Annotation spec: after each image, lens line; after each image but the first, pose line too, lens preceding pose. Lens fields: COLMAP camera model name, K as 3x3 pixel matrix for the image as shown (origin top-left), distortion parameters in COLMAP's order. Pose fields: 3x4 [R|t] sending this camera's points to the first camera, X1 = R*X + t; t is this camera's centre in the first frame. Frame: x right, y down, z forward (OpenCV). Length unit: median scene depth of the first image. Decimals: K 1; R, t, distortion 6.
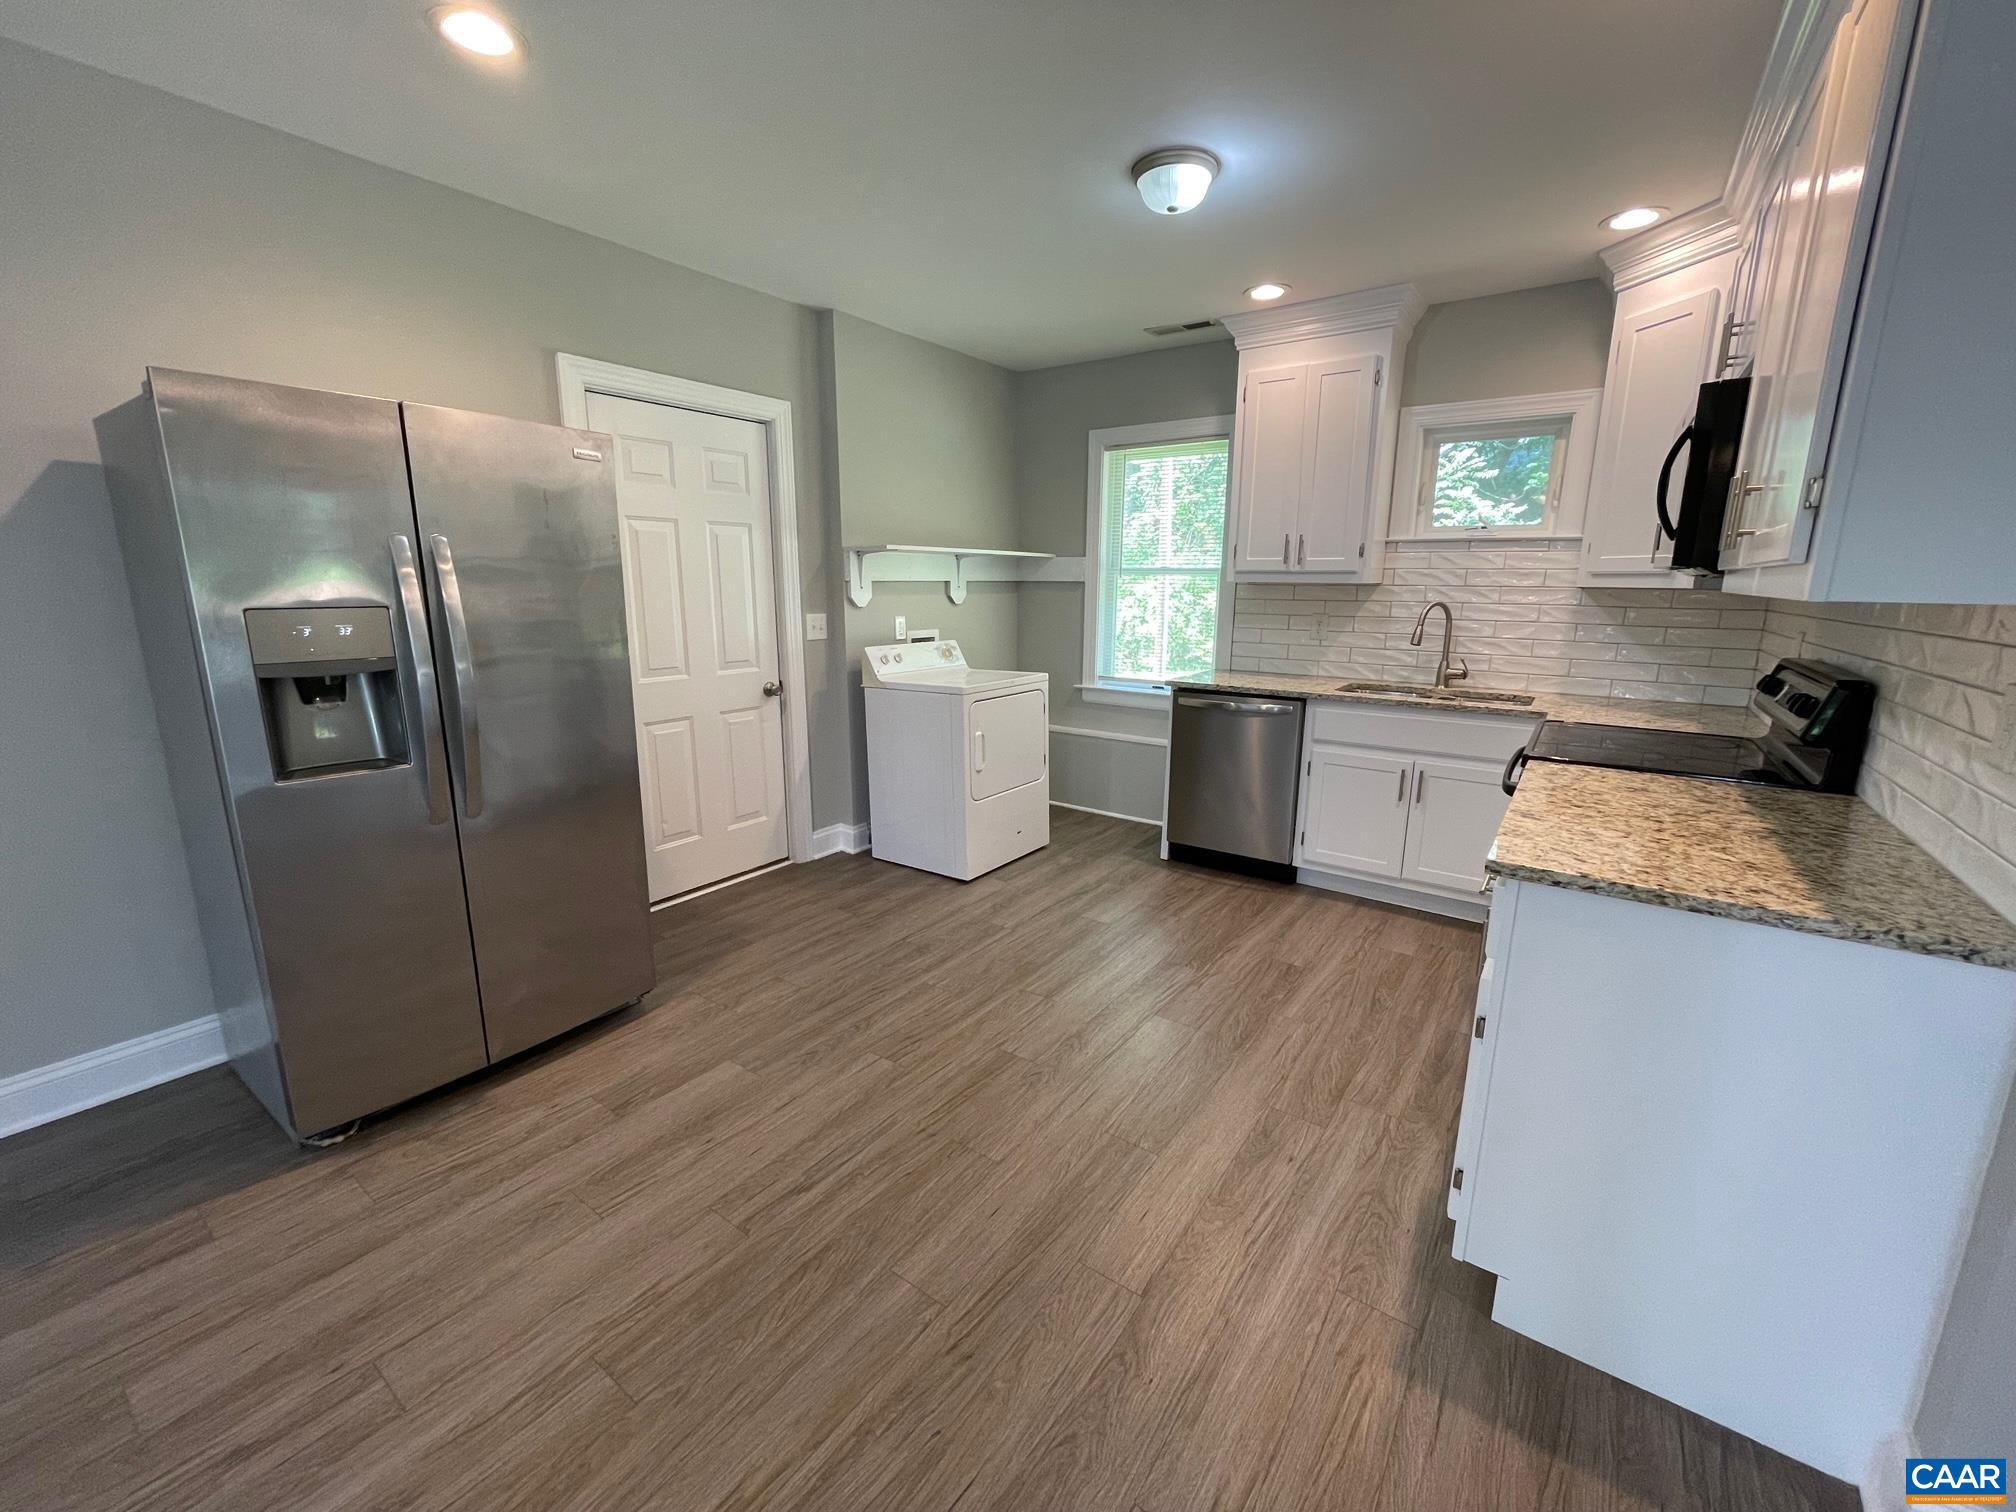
lens RADIAL K [[813.6, 0, 1012.6], [0, 813.6, 754.8], [0, 0, 1]] dist [-0.001695, -0.000955]
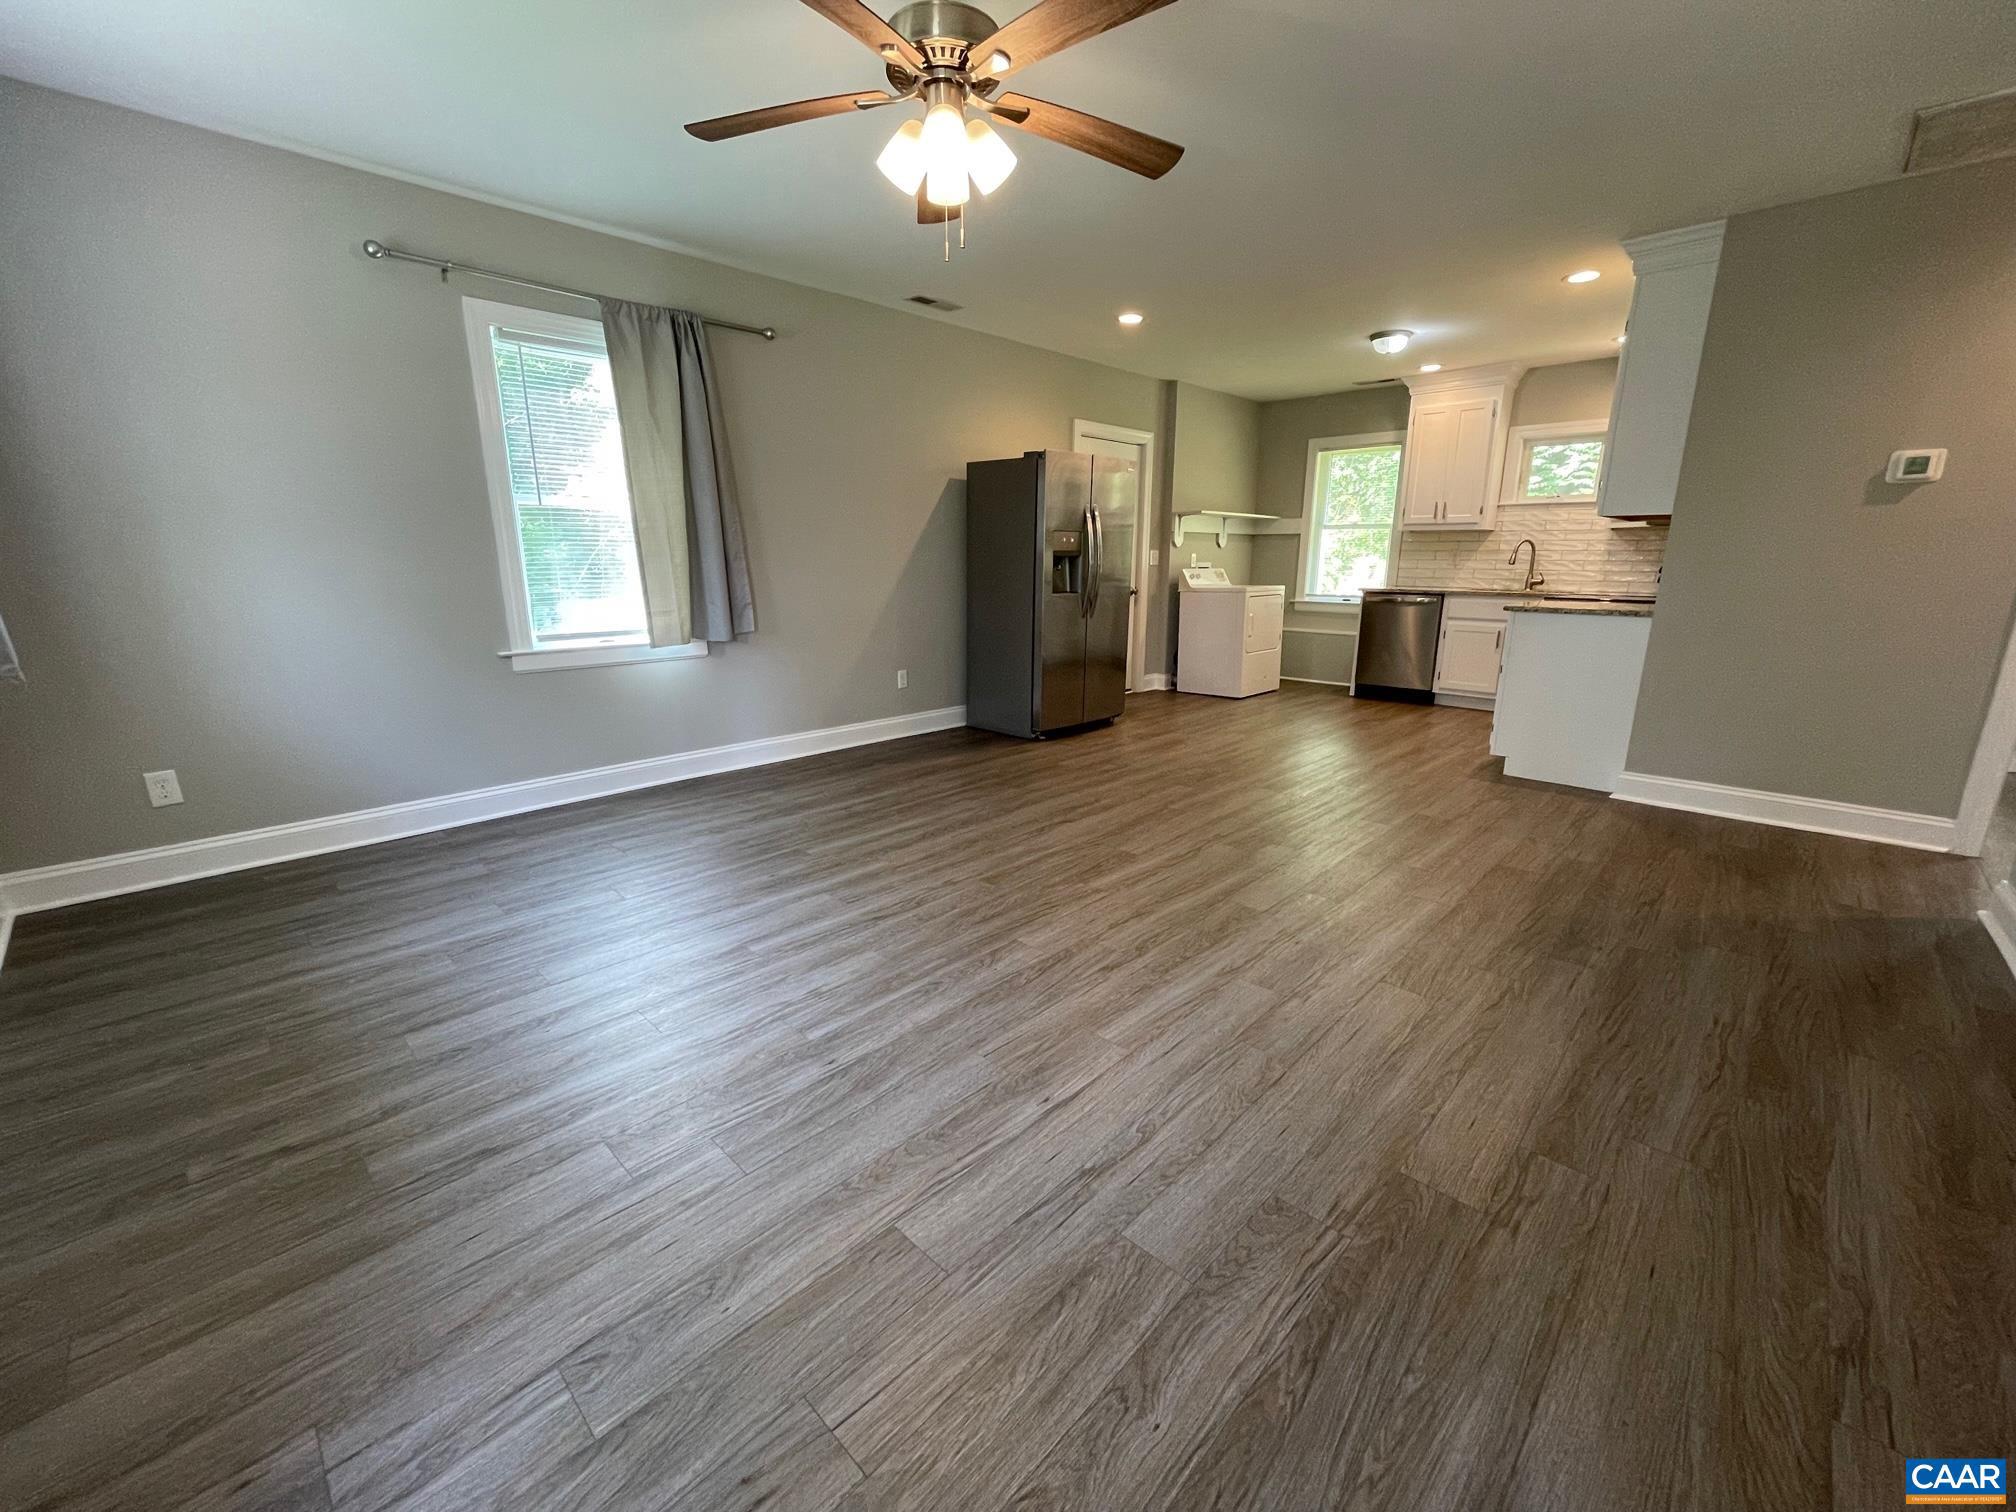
lens RADIAL K [[813.6, 0, 1012.7], [0, 813.6, 752.3], [0, 0, 1]] dist [-0.001695, -0.000955]
pose [[0.989530, 0.030461, -0.141077, -0.310257], [-0.026946, 0.999279, 0.026758, 0.251757], [0.141790, -0.022676, 0.989637, -0.896721]]
